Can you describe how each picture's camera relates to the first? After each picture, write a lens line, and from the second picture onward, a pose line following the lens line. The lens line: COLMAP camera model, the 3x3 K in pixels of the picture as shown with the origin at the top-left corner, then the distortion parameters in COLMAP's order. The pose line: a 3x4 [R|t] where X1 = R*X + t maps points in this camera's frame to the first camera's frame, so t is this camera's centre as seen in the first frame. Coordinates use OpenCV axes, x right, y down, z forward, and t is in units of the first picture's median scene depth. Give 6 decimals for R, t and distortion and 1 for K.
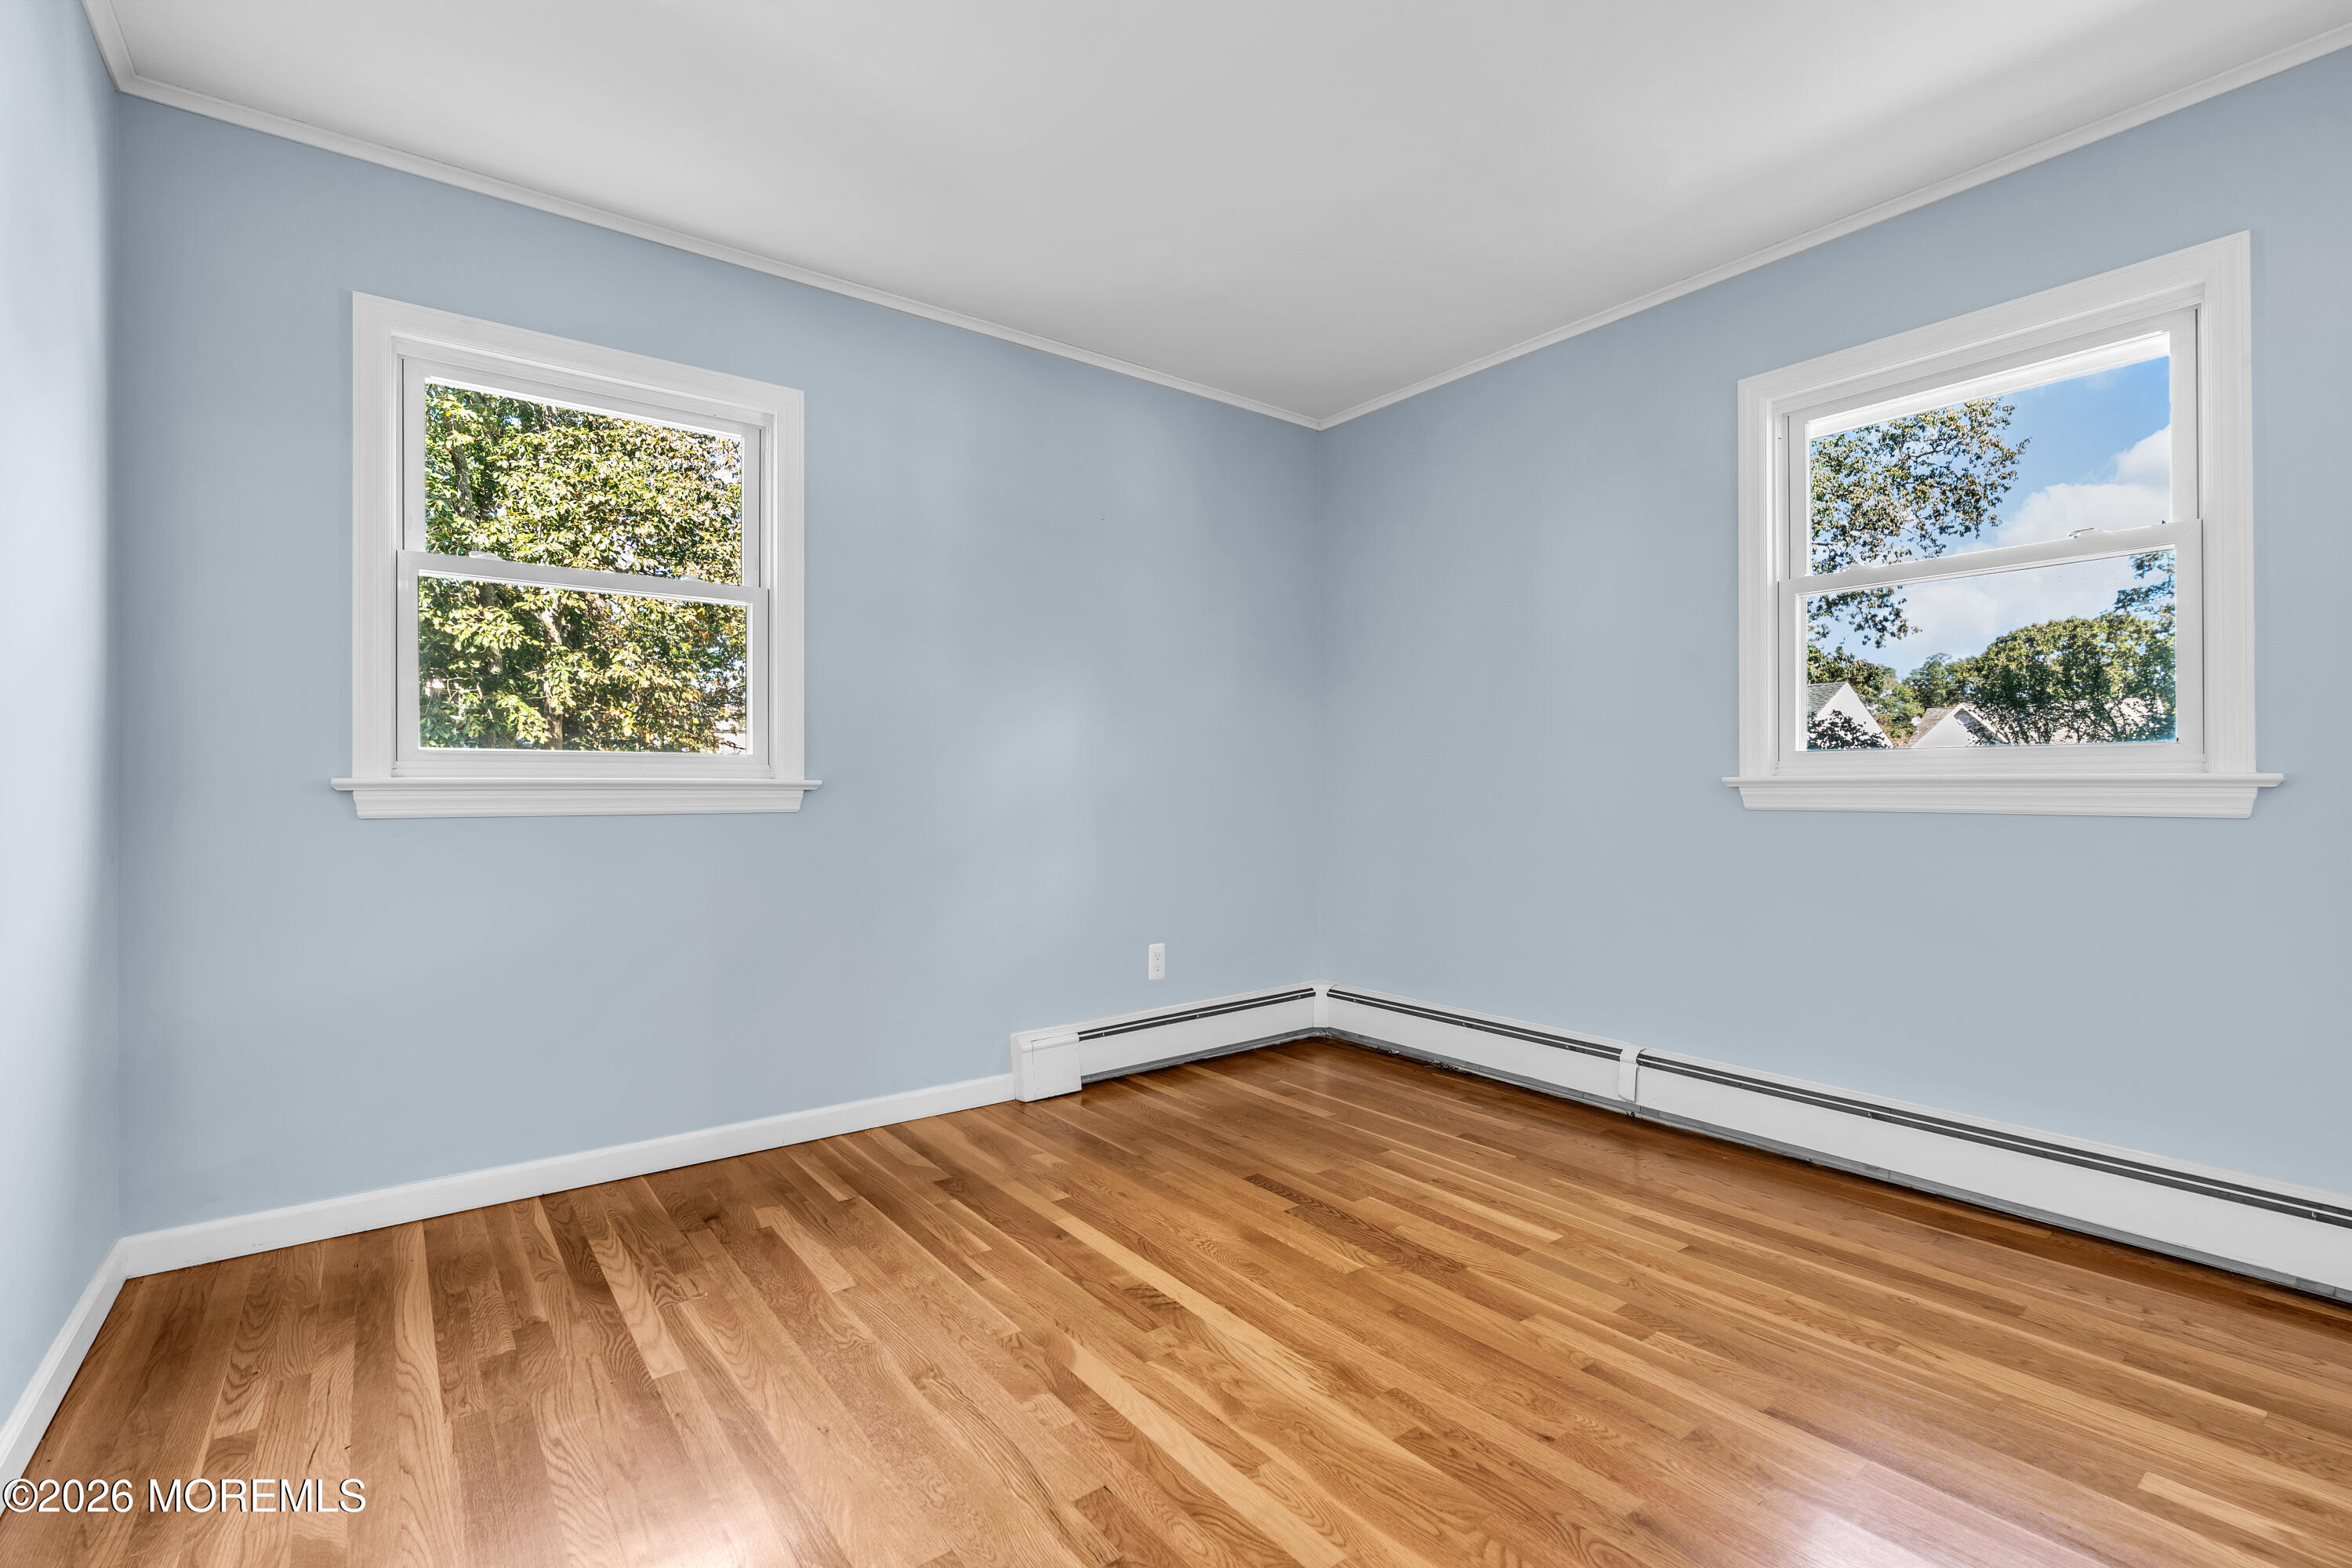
lens RADIAL K [[1054.5, 0, 1176.0], [0, 1054.5, 784.0], [0, 0, 1]] dist [-0.011724, 0.001506]
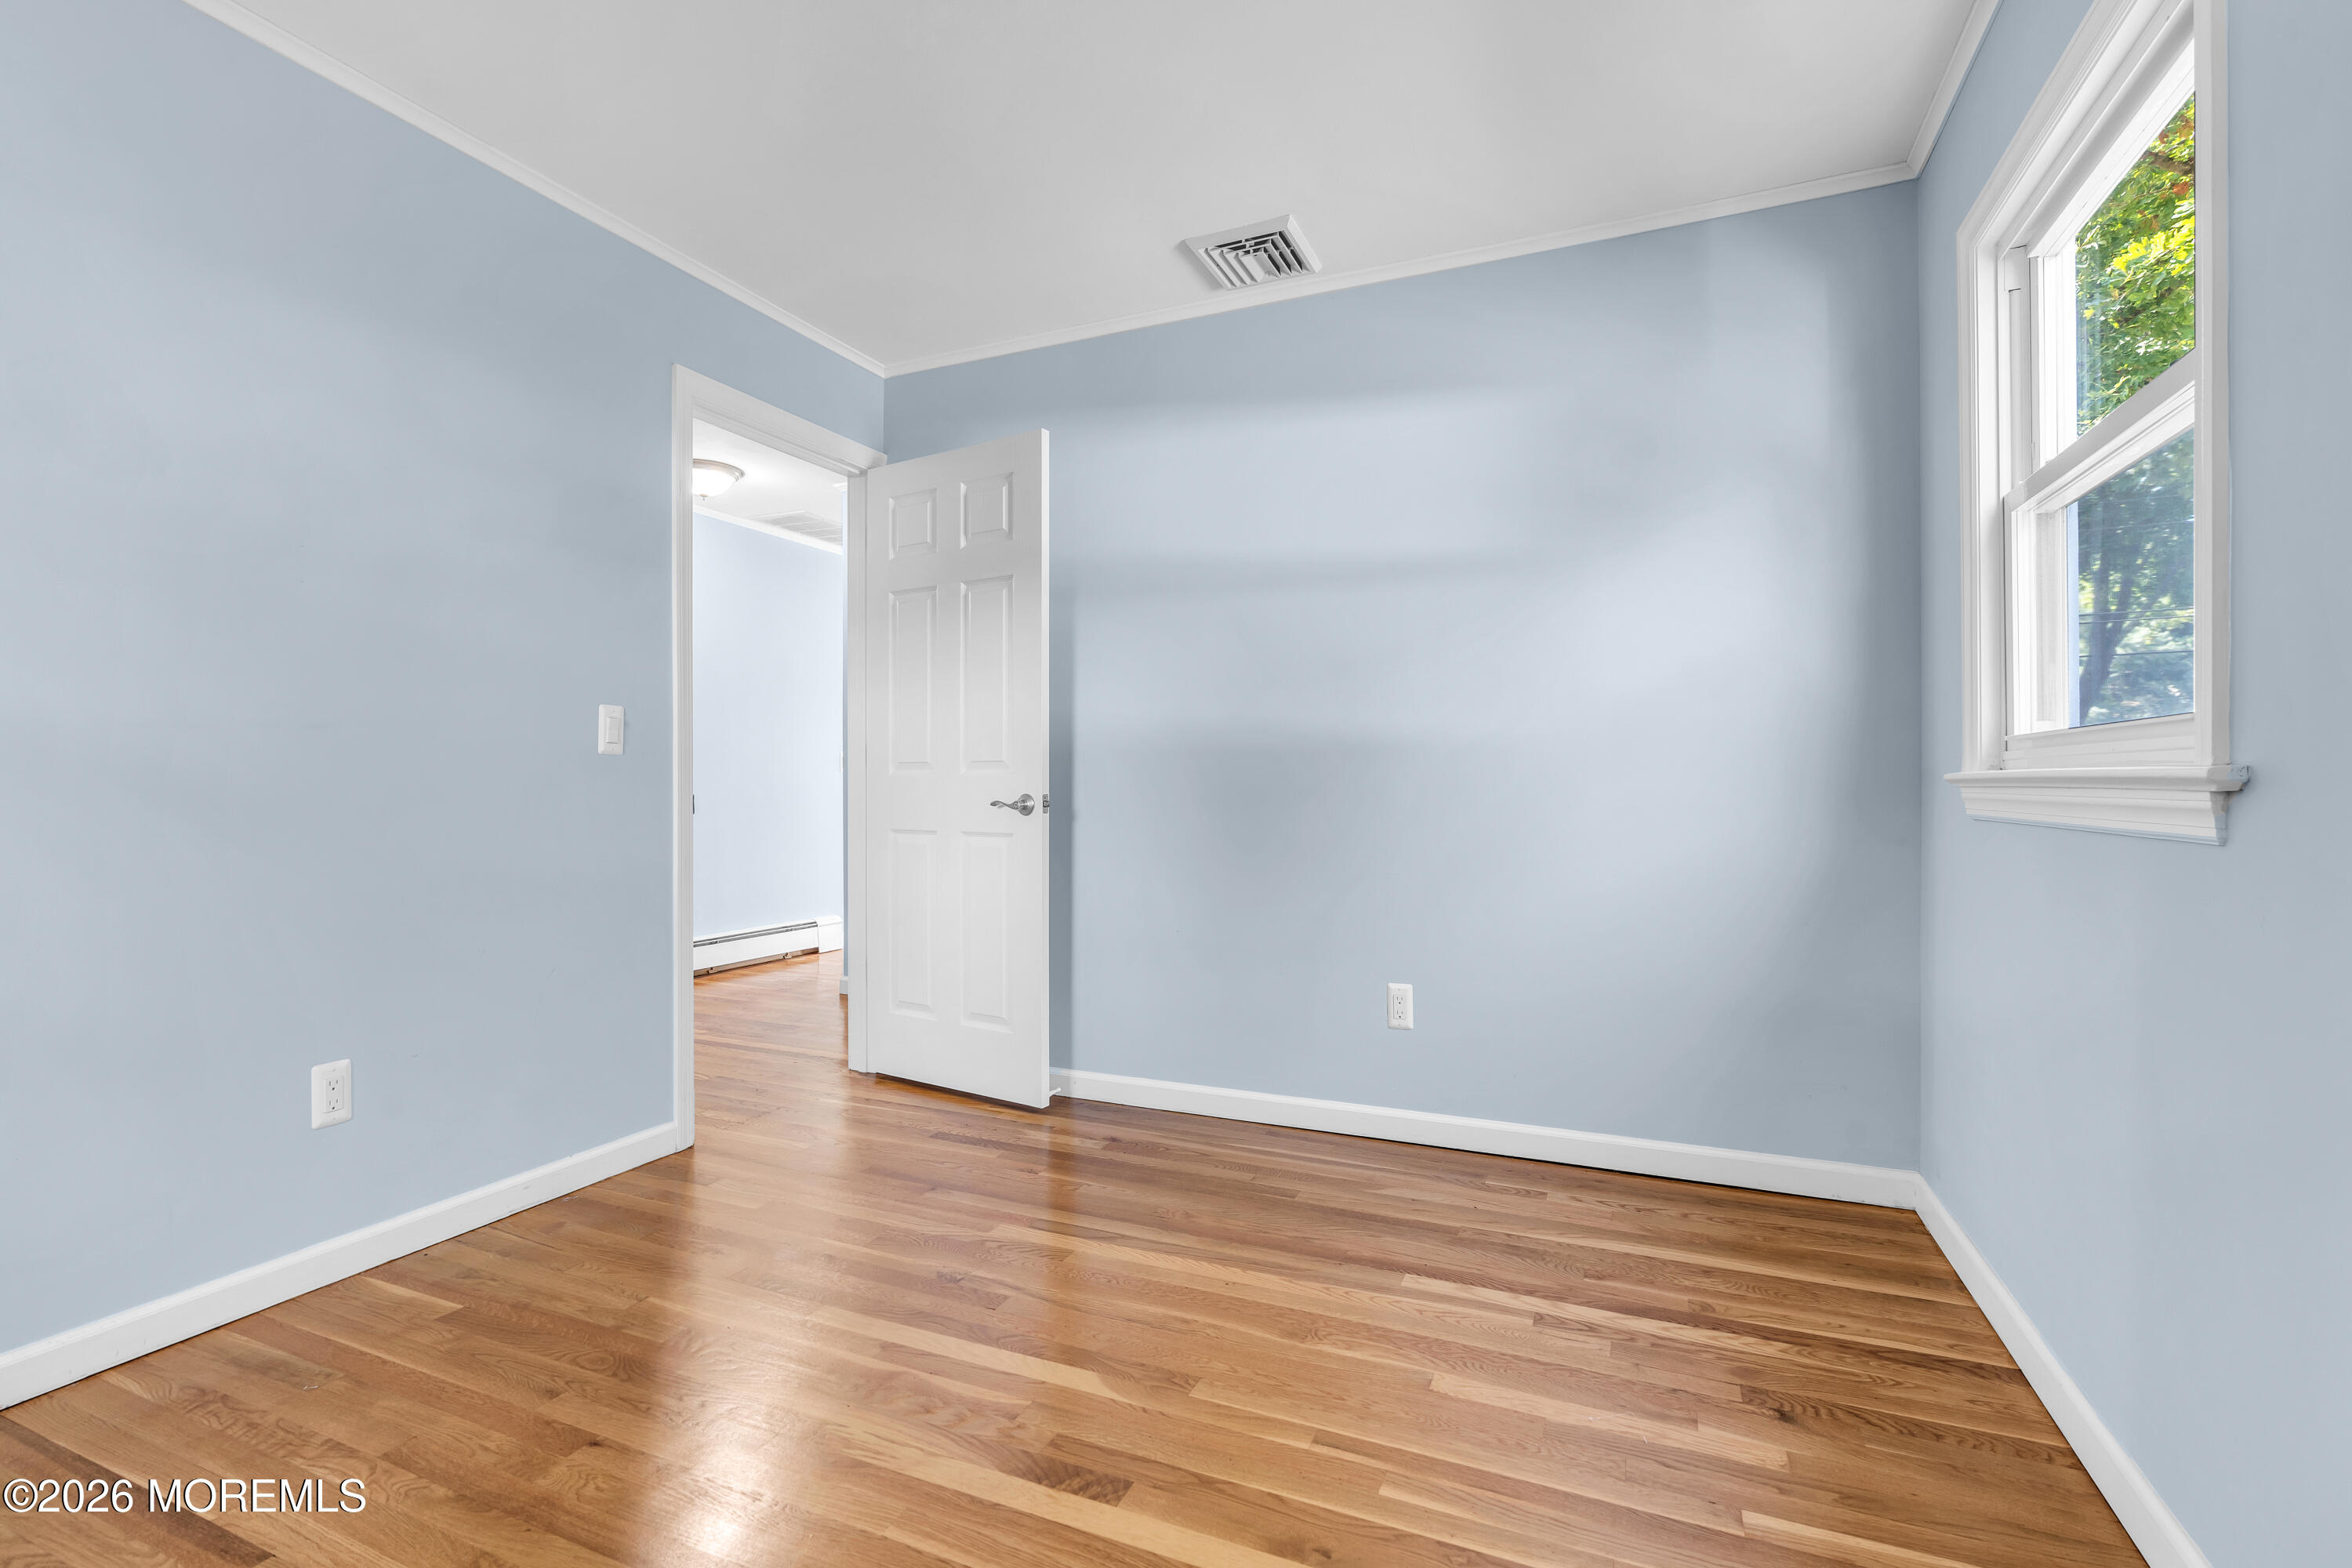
lens RADIAL K [[1054.5, 0, 1176.0], [0, 1054.5, 784.0], [0, 0, 1]] dist [-0.011724, 0.001506]
pose [[-0.874038, 0.003706, -0.485843, 0.250306], [0.002736, 0.999993, 0.002706, -0.000866], [0.485850, 0.001036, -0.874042, 1.512944]]
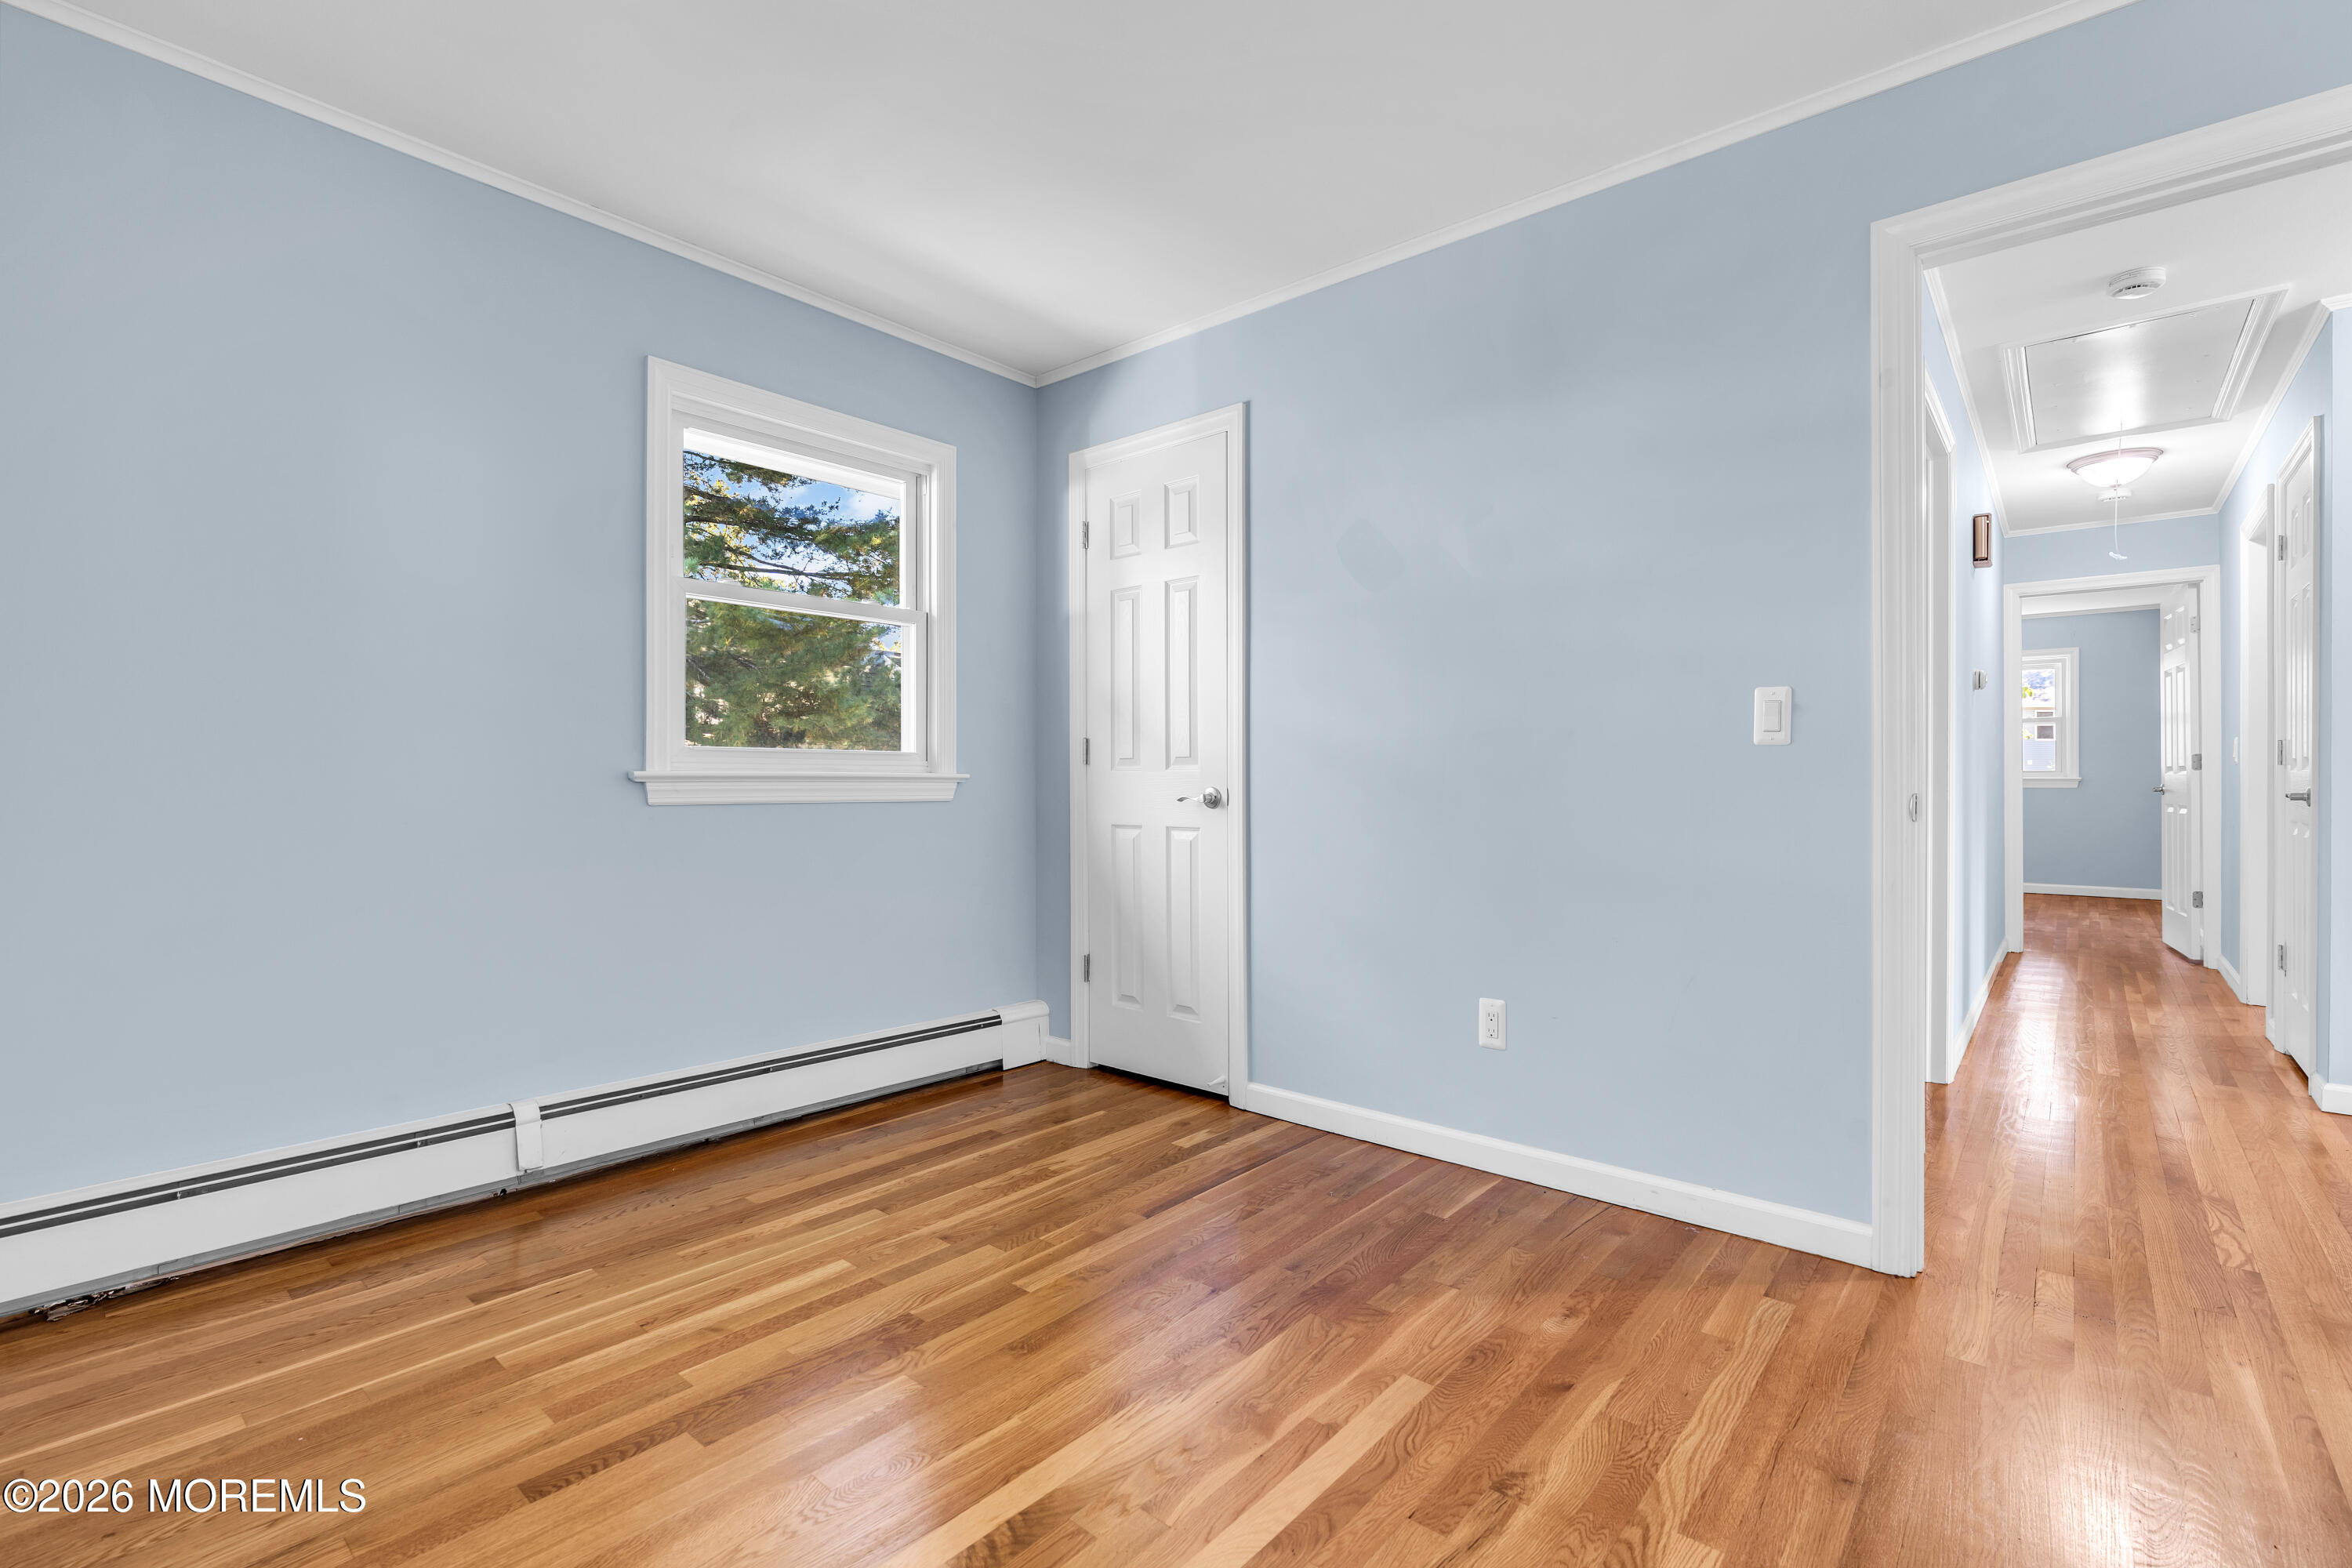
lens RADIAL K [[1054.5, 0, 1176.0], [0, 1054.5, 784.0], [0, 0, 1]] dist [-0.011724, 0.001506]
pose [[-0.208805, -0.000335, 0.977957, -0.629646], [-0.001024, 0.999999, 0.000124, 0.005198], [-0.977957, -0.000975, -0.208805, 0.932058]]
